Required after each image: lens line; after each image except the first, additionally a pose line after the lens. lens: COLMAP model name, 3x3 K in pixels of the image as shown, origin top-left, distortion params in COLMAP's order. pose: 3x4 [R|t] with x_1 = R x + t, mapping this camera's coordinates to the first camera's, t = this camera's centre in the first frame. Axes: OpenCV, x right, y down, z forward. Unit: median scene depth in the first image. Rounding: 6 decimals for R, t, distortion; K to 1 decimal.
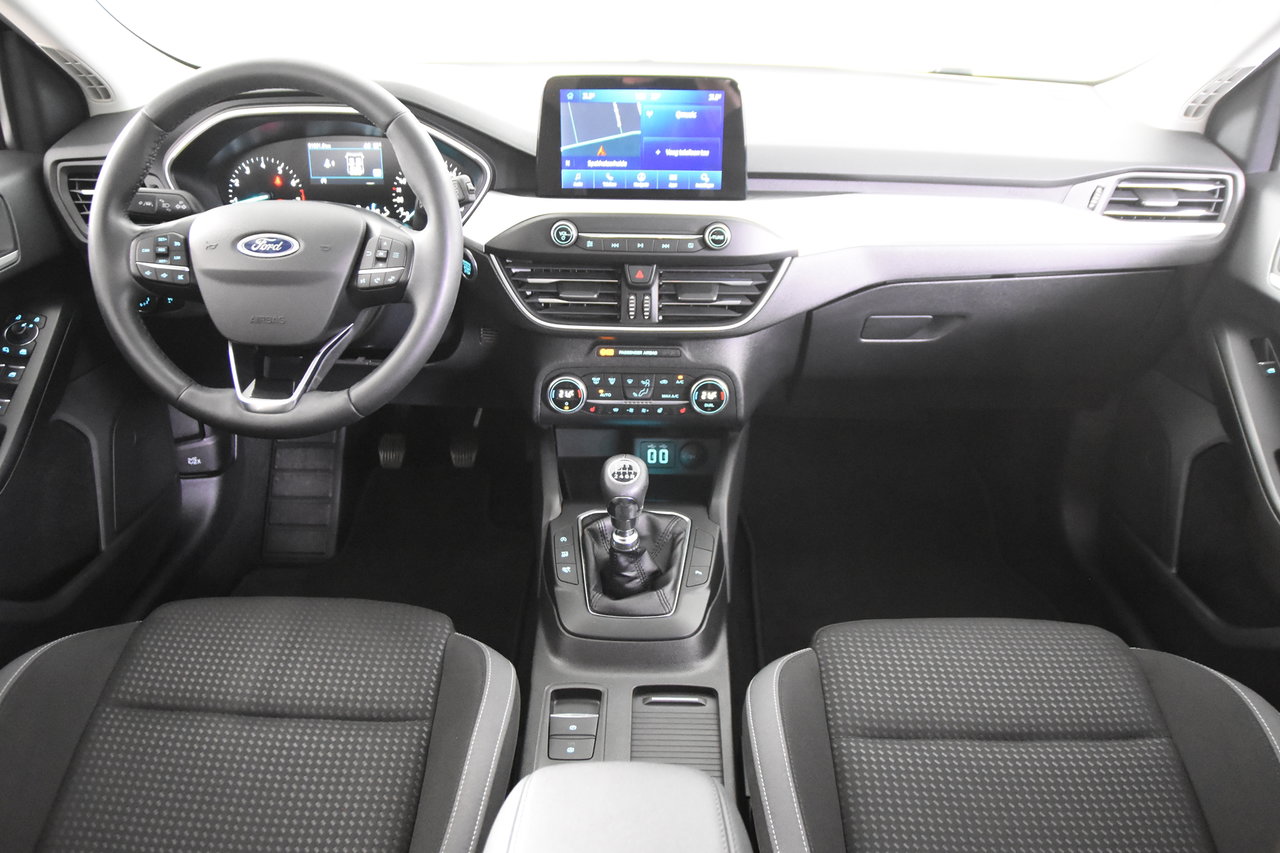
lens RADIAL K [[982.5, 0, 645.1], [0, 982.5, 429.2], [0, 0, 1]] dist [-0.115520, 0.084982]
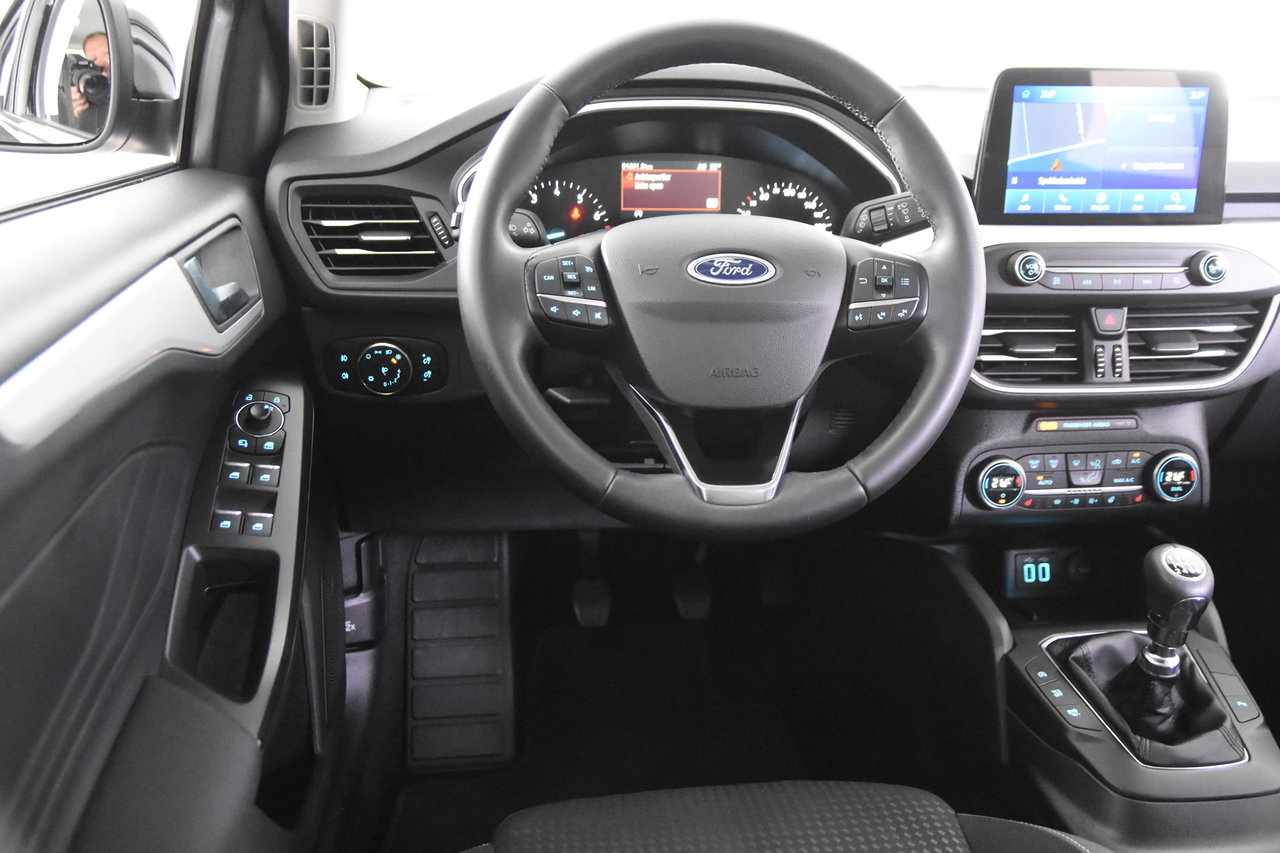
lens RADIAL K [[1208.2, 0, 643.3], [0, 1208.2, 431.7], [0, 0, 1]] dist [-0.033152, 0.000000]
pose [[0.988349, -0.036530, 0.147759, -0.512728], [0.059218, 0.986574, -0.152198, 0.052658], [-0.140215, 0.159175, 0.977243, 0.132378]]
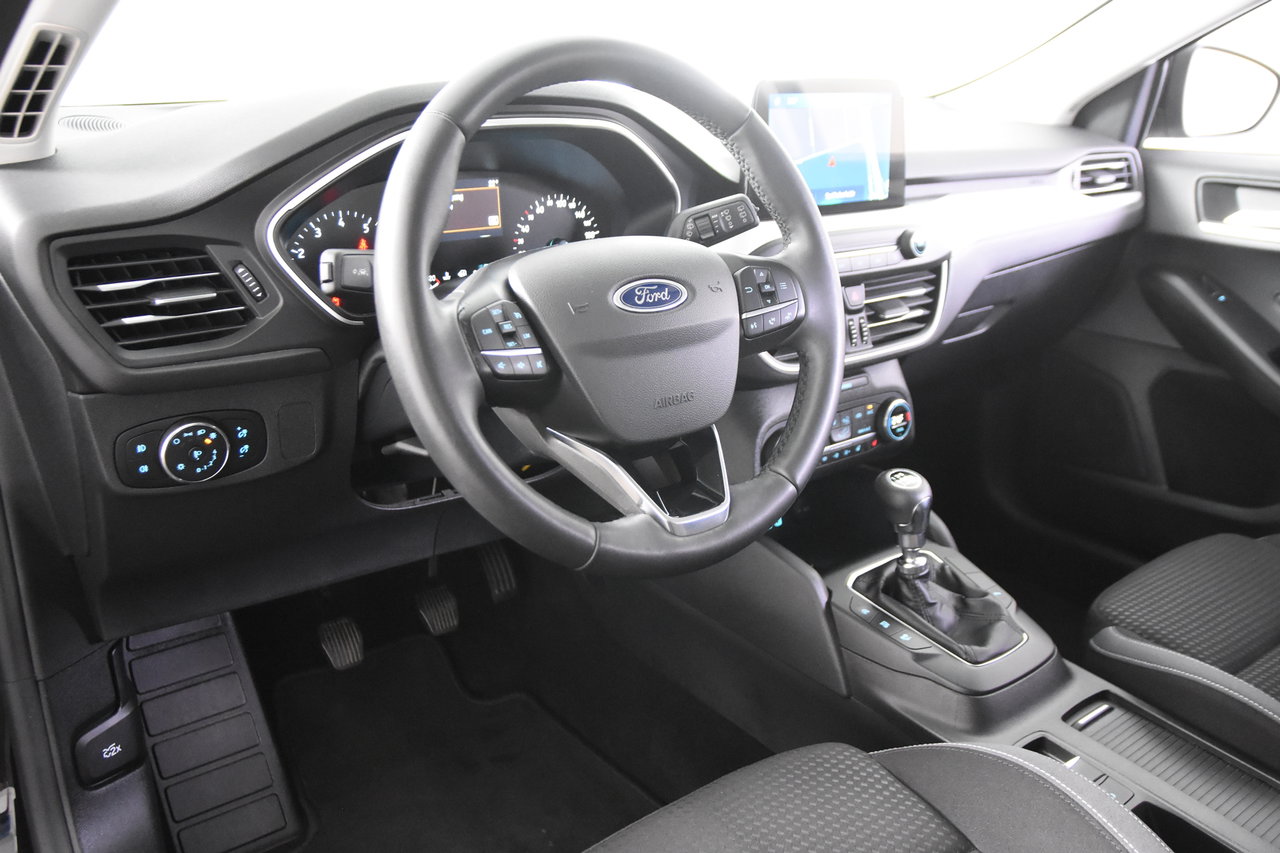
lens RADIAL K [[1080.5, 0, 644.9], [0, 1080.5, 432.4], [0, 0, 1]] dist [-0.045597, 0.038888]
pose [[0.773727, -0.206602, 0.598884, -0.764000], [0.272528, 0.961935, -0.020245, -0.070189], [-0.571905, 0.178877, 0.800580, 0.341918]]
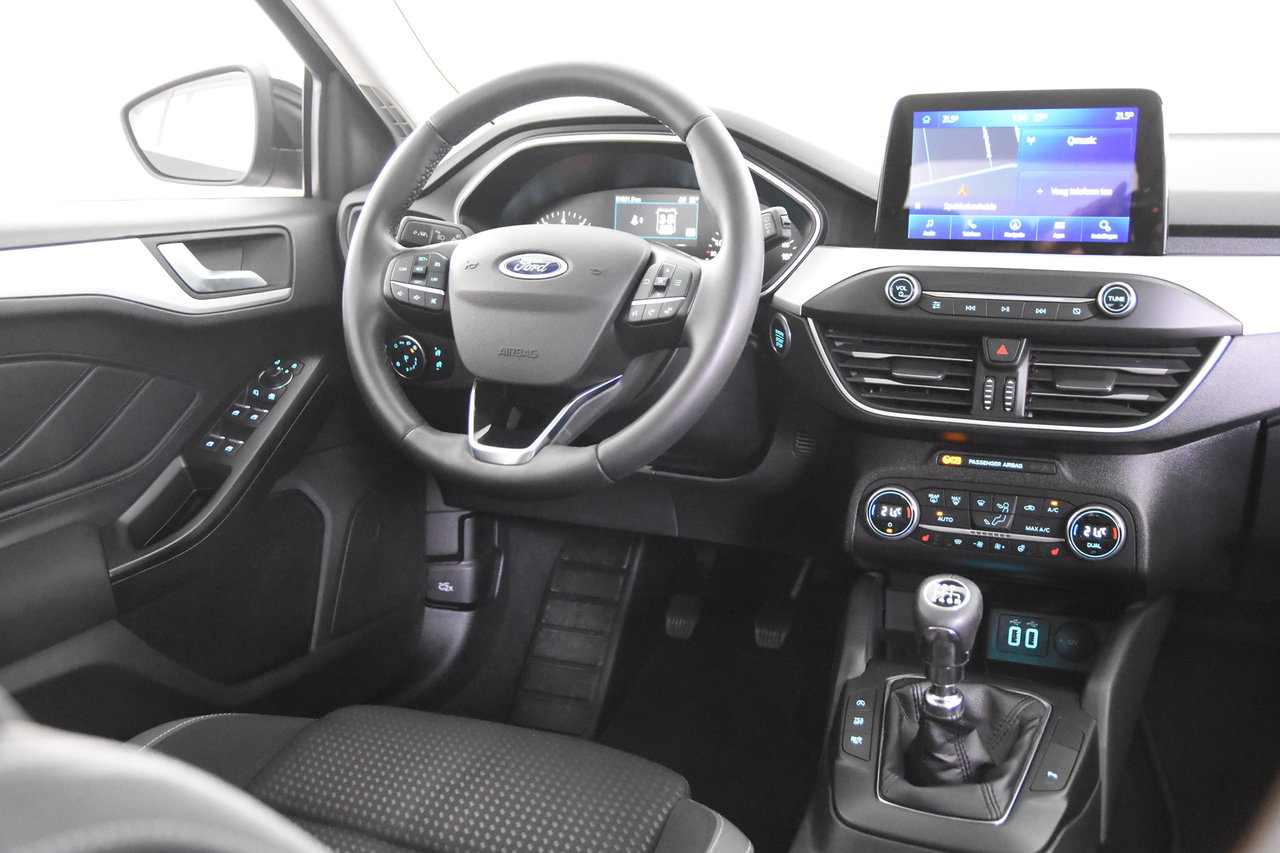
lens RADIAL K [[1208.2, 0, 639.2], [0, 1208.2, 423.5], [0, 0, 1]] dist [-0.033152, 0.000000]
pose [[0.930459, 0.065754, -0.360447, 0.069832], [-0.153519, 0.963211, -0.220582, 0.136045], [0.332682, 0.260578, 0.906323, 0.101912]]
